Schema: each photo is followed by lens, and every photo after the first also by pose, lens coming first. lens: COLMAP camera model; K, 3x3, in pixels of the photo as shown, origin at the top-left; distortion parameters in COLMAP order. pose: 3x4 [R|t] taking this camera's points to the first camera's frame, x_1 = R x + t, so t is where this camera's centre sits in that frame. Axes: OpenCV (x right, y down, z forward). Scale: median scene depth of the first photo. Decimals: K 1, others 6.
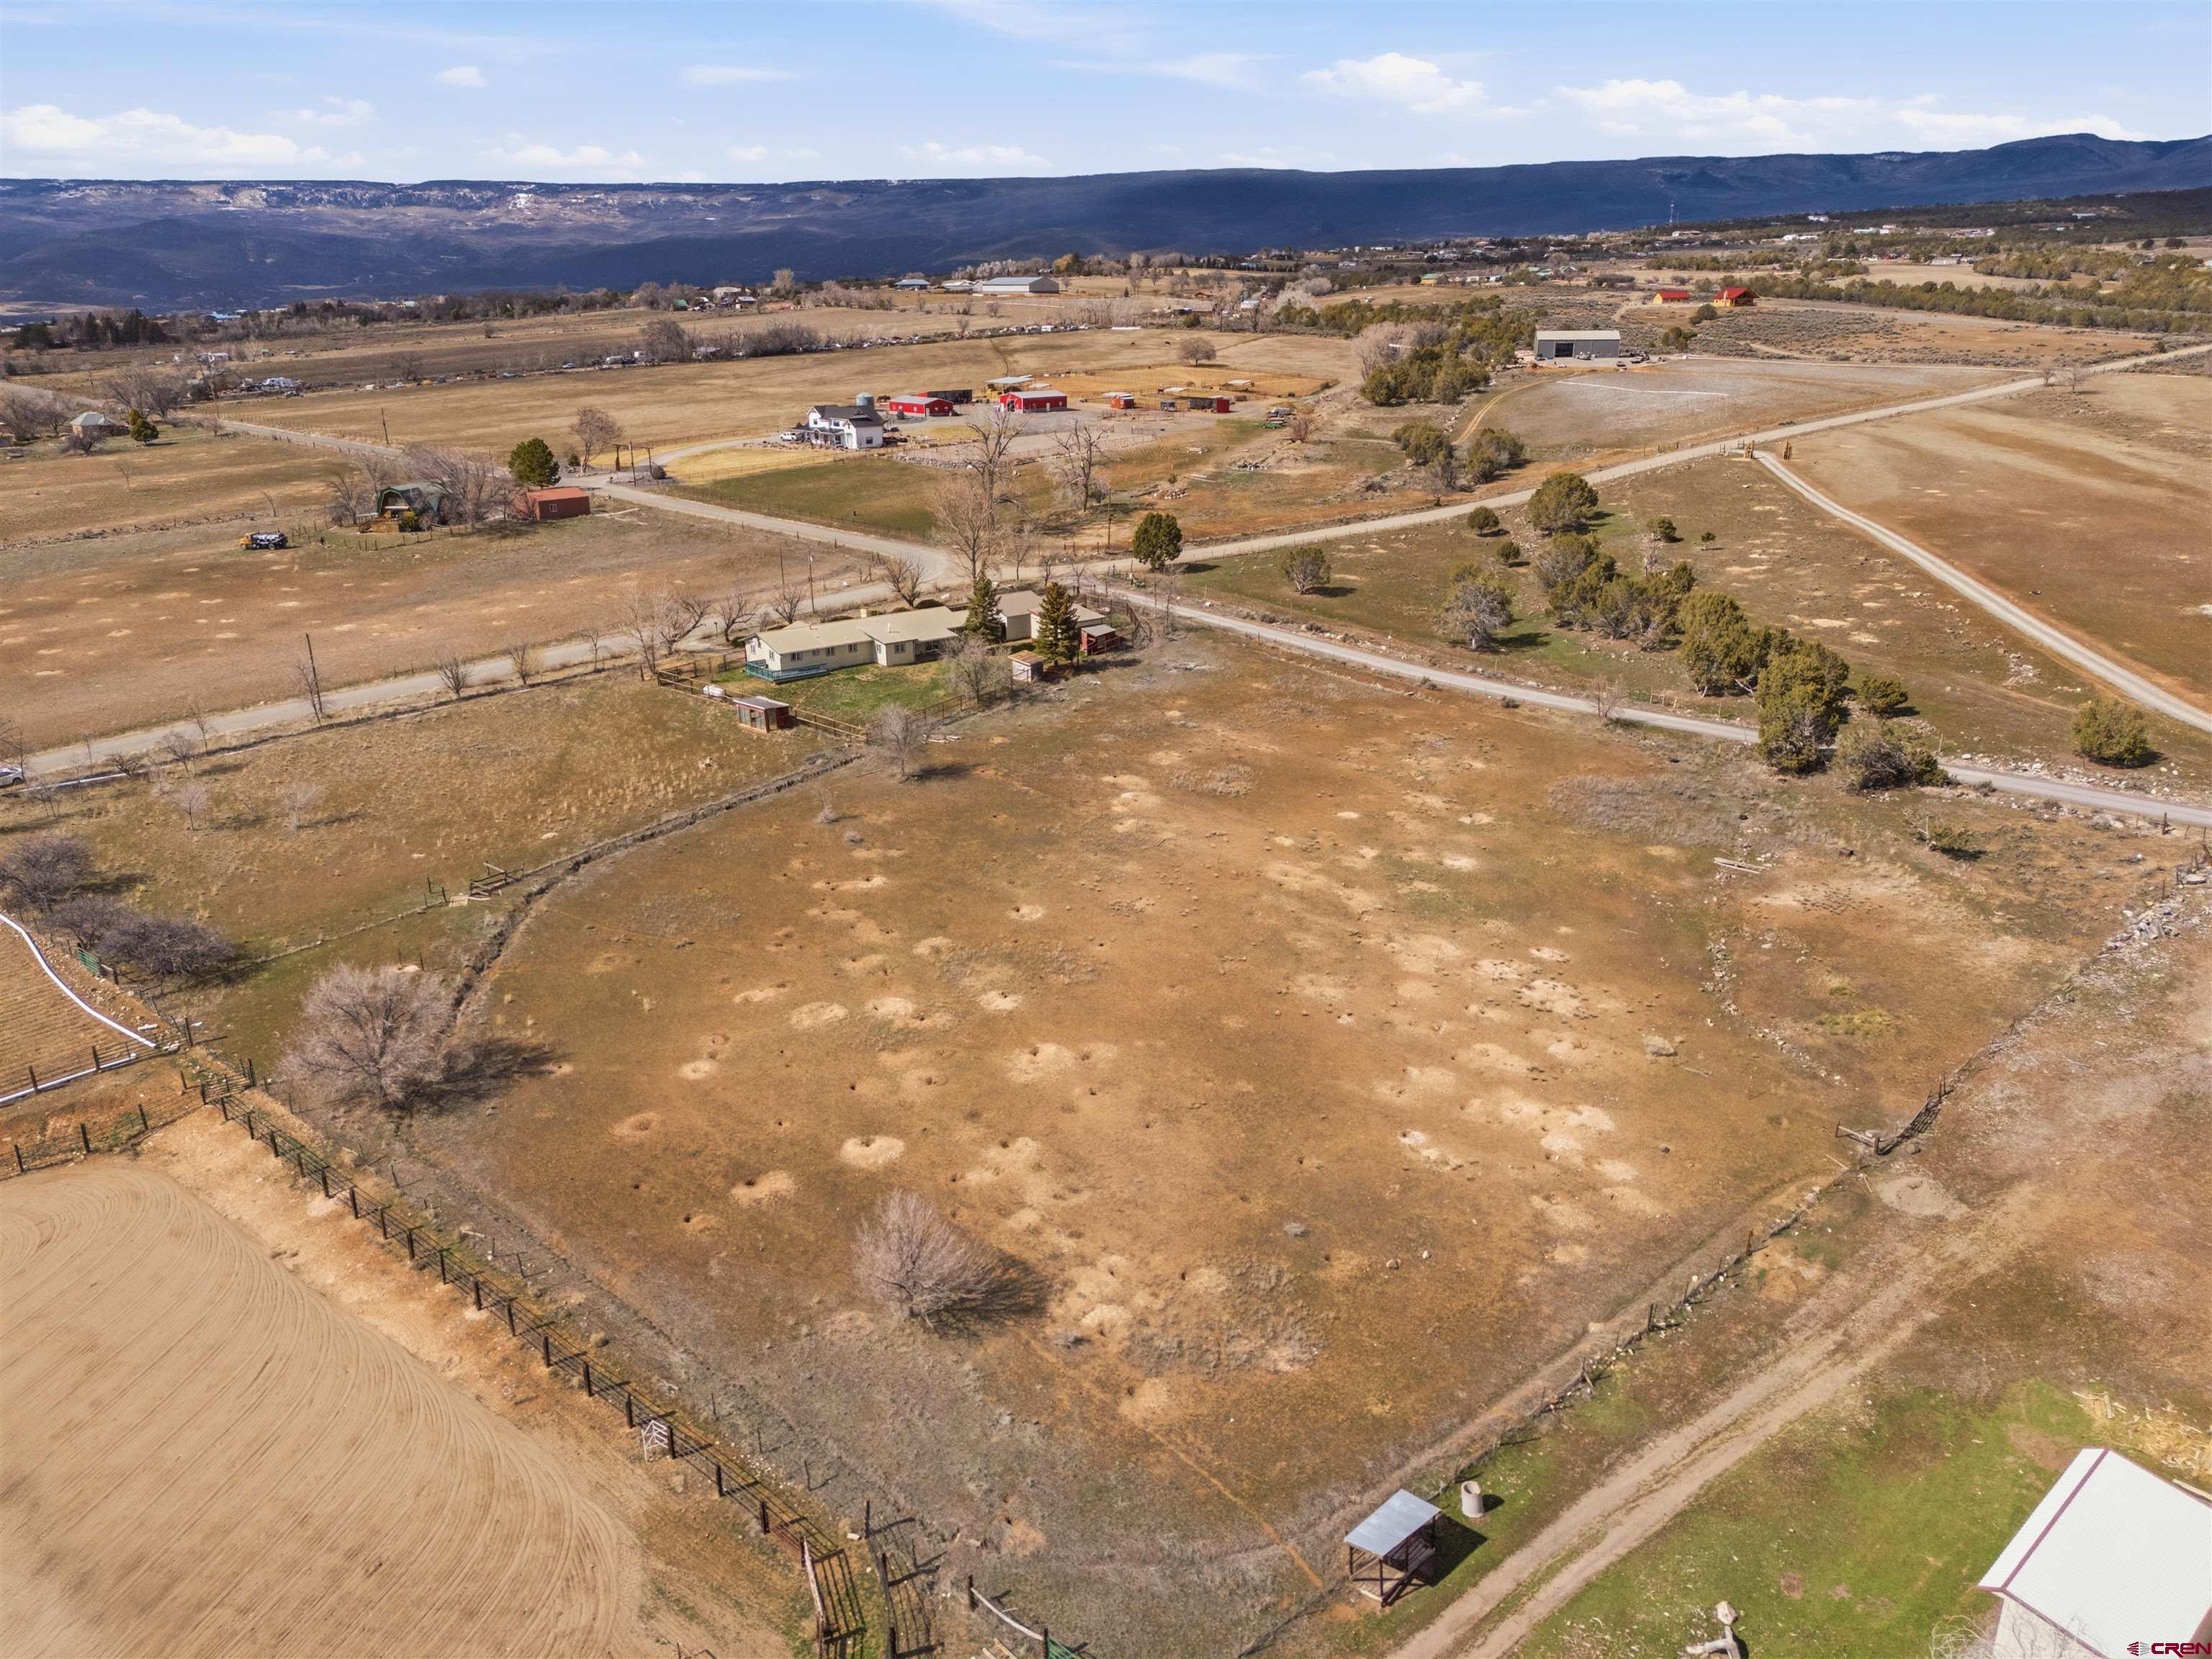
lens RADIAL K [[1605.5, 0, 1114.0], [0, 1605.5, 876.3], [0, 0, 1]] dist [0.062331, -0.049950]
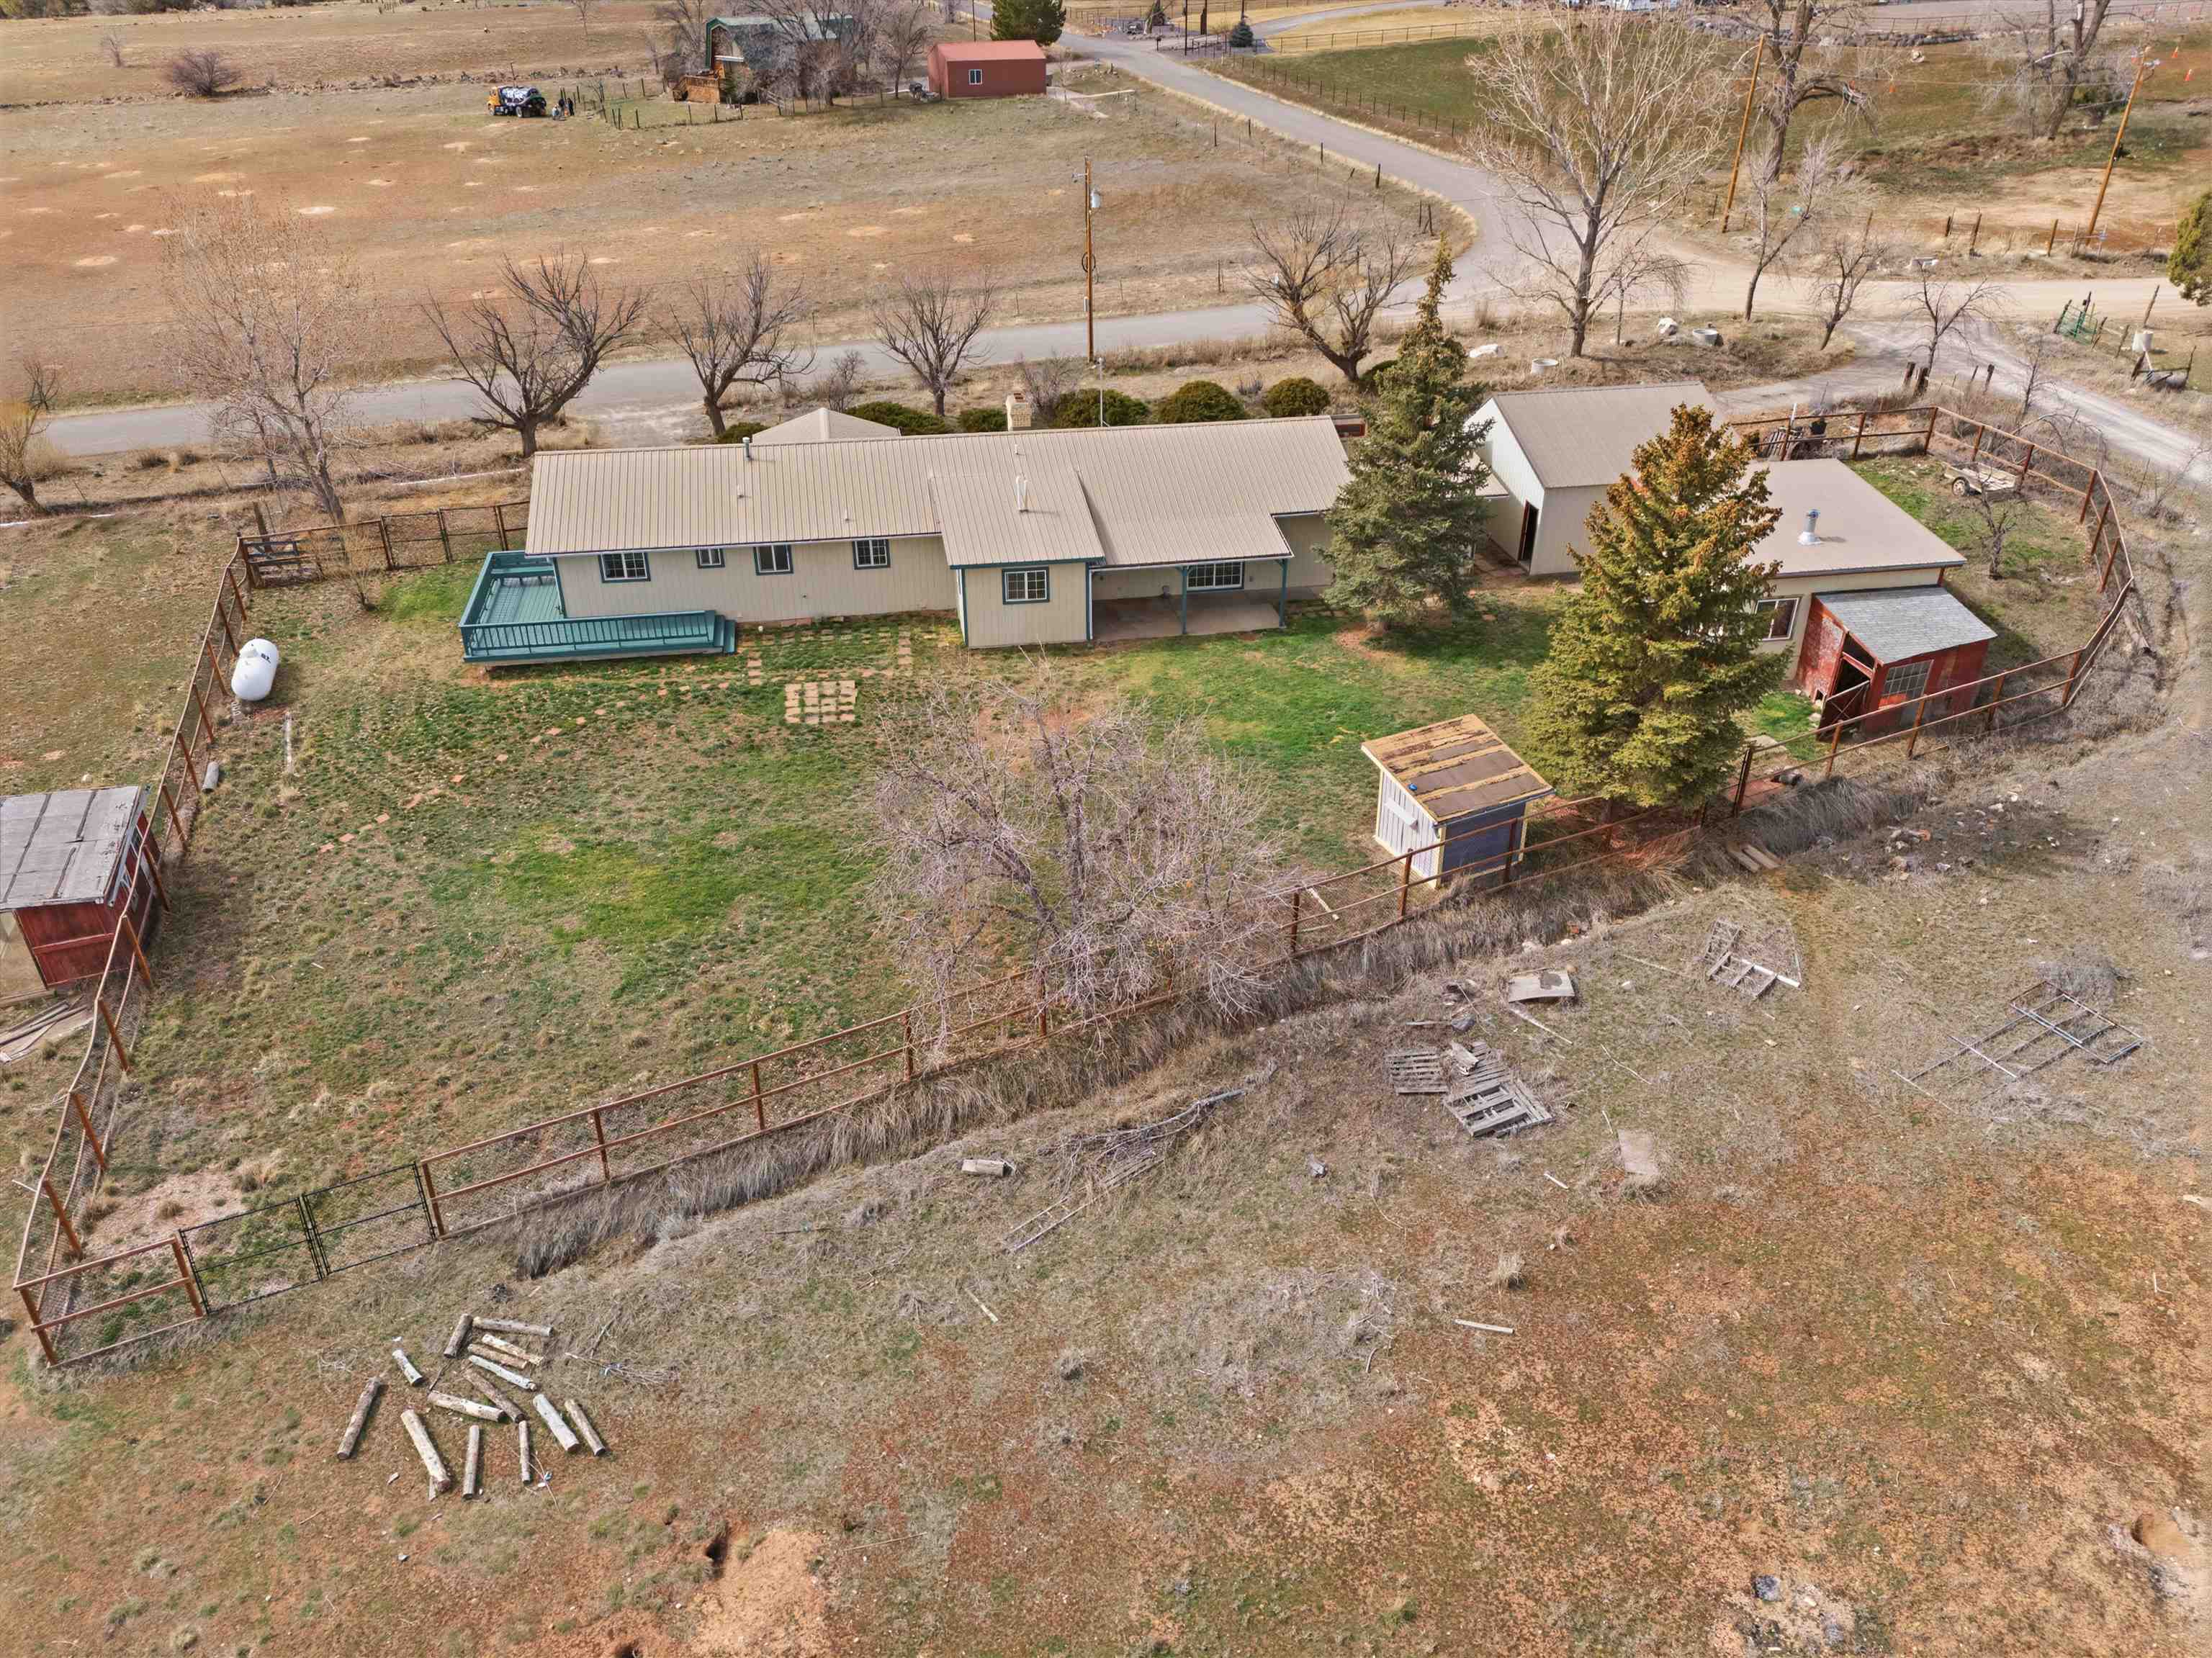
lens RADIAL K [[1615.6, 0, 1106.0], [0, 1615.6, 829.0], [0, 0, 1]] dist [0.071359, -0.046797]
pose [[0.865779, 0.250821, -0.433031, -0.000298], [-0.174913, 0.962418, 0.207741, -0.161345], [0.468863, -0.104115, 0.877113, 0.780511]]
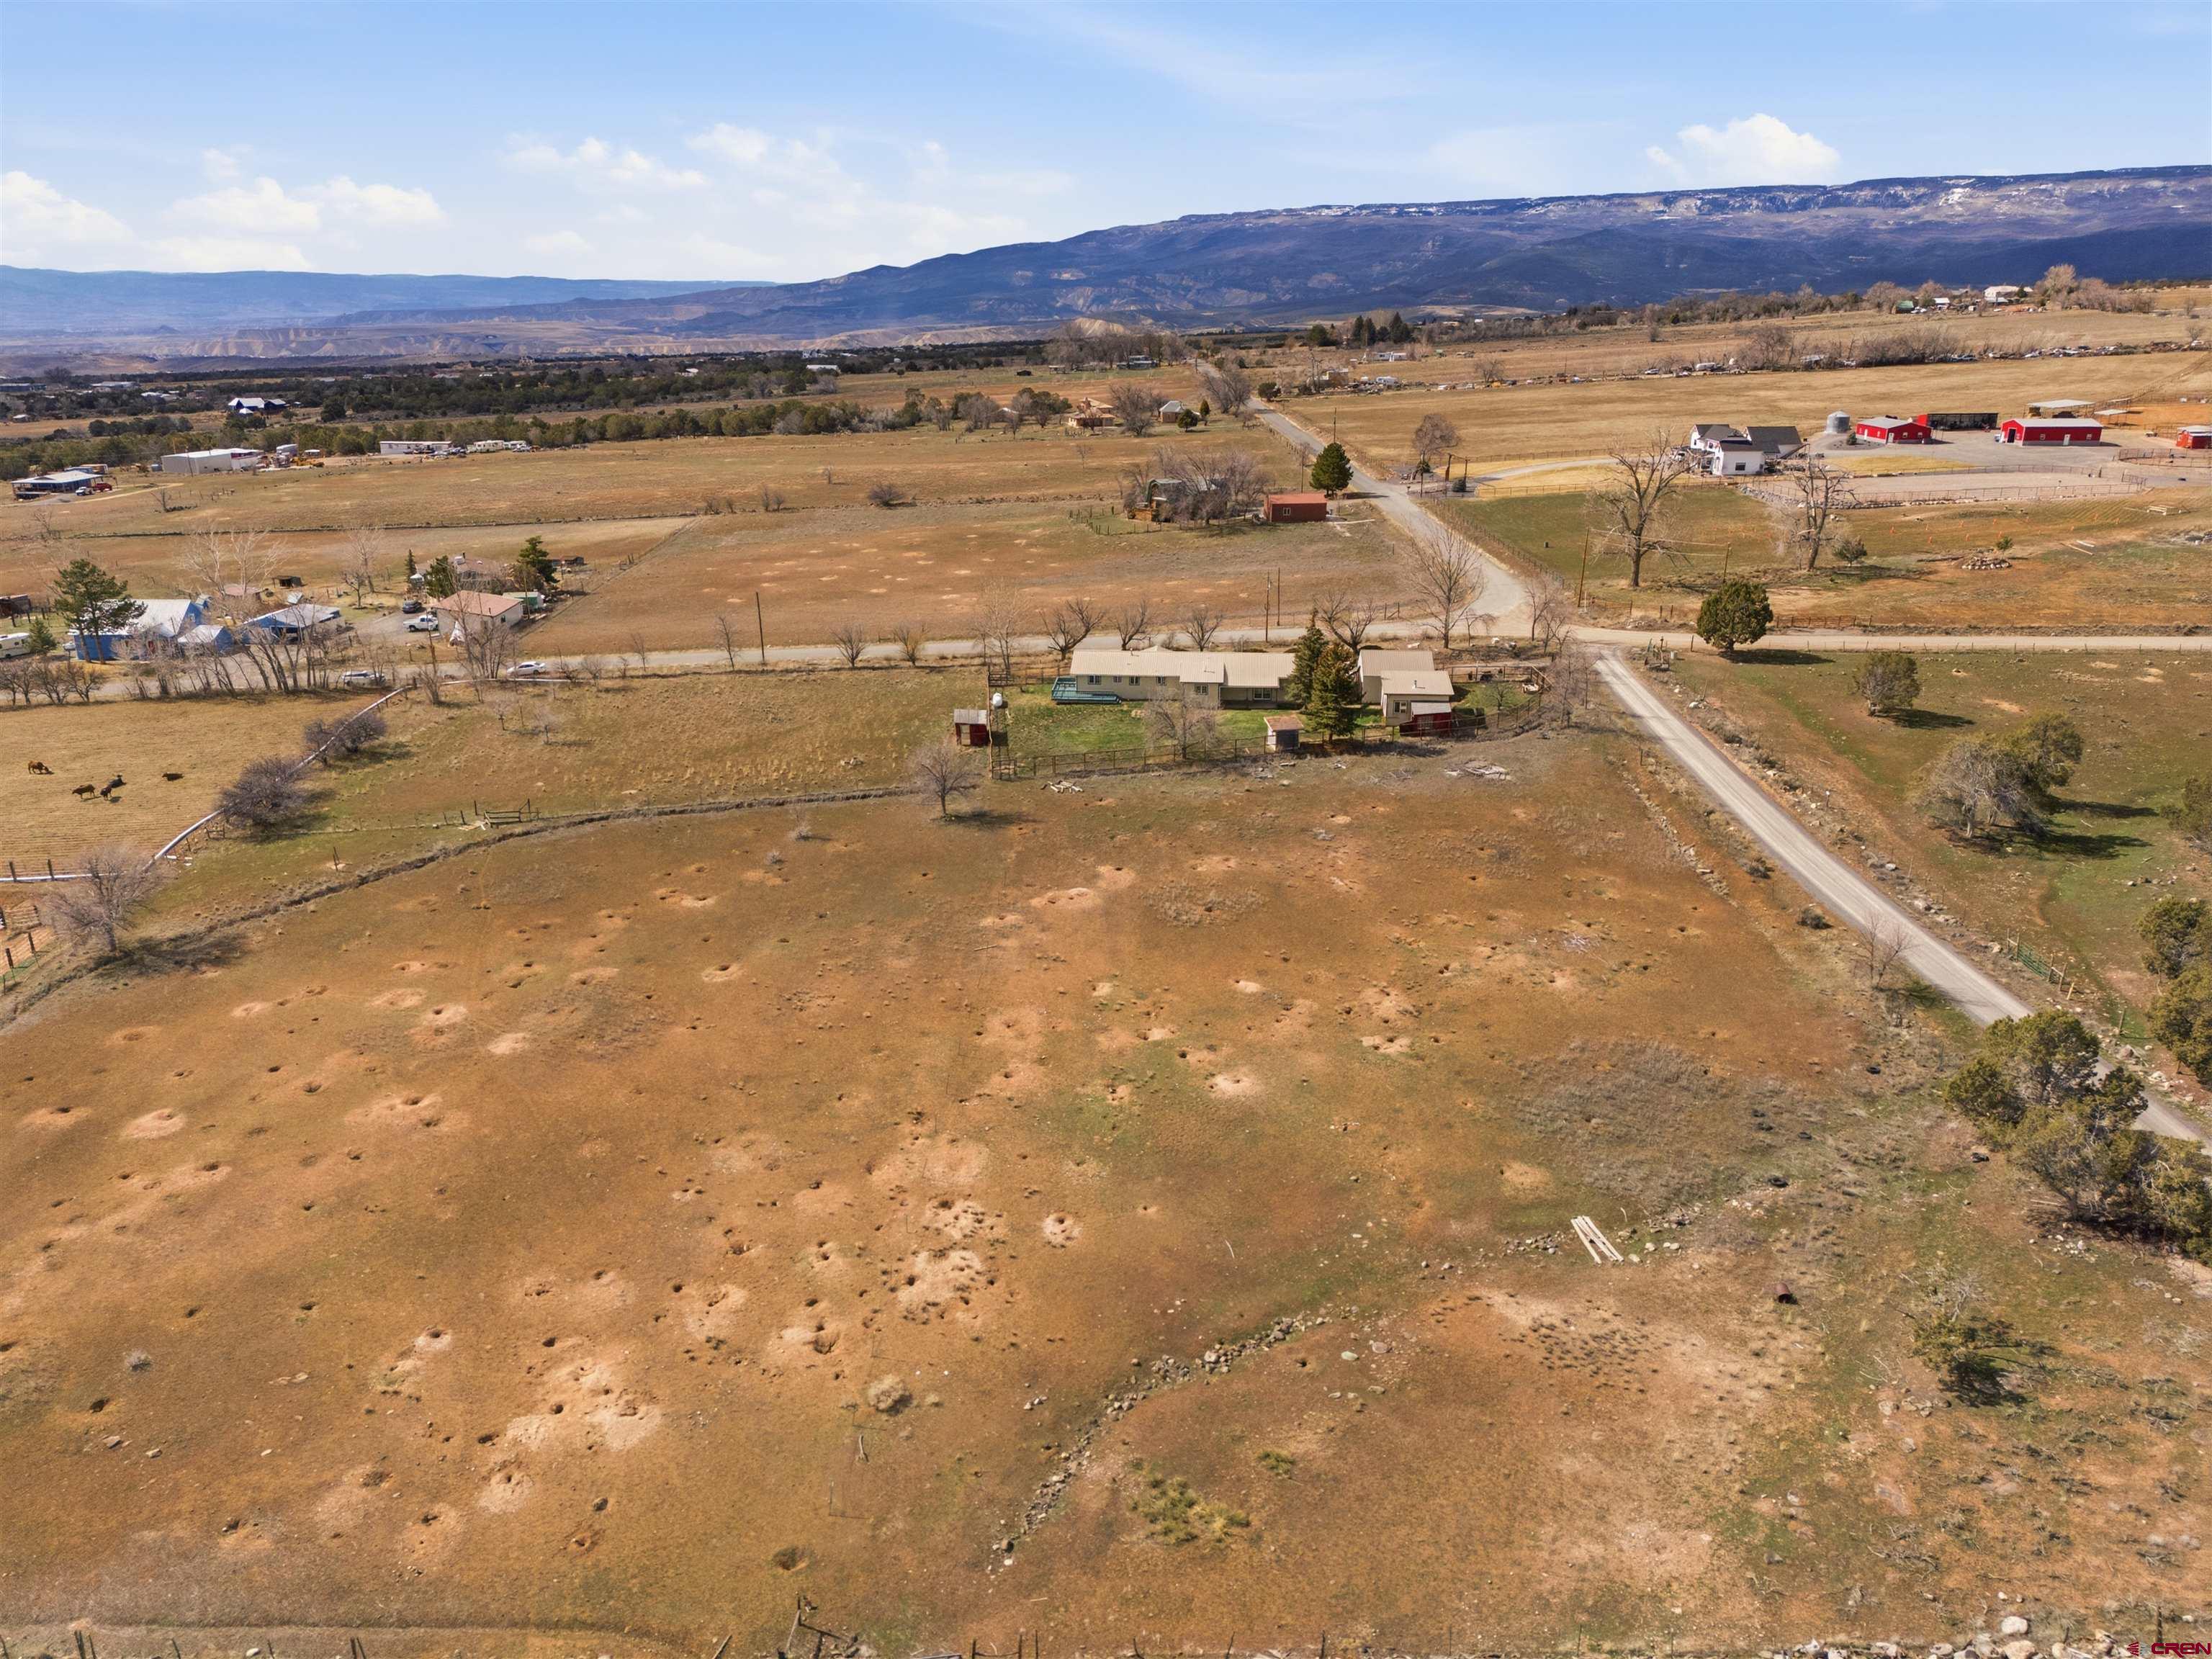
lens RADIAL K [[1615.5, 0, 1106.0], [0, 1615.5, 829.5], [0, 0, 1]] dist [0.053844, -0.039559]
pose [[0.712304, 0.222885, -0.665542, 0.462082], [-0.240853, 0.968281, 0.066495, -0.113581], [0.659252, 0.112933, 0.743393, 0.289875]]
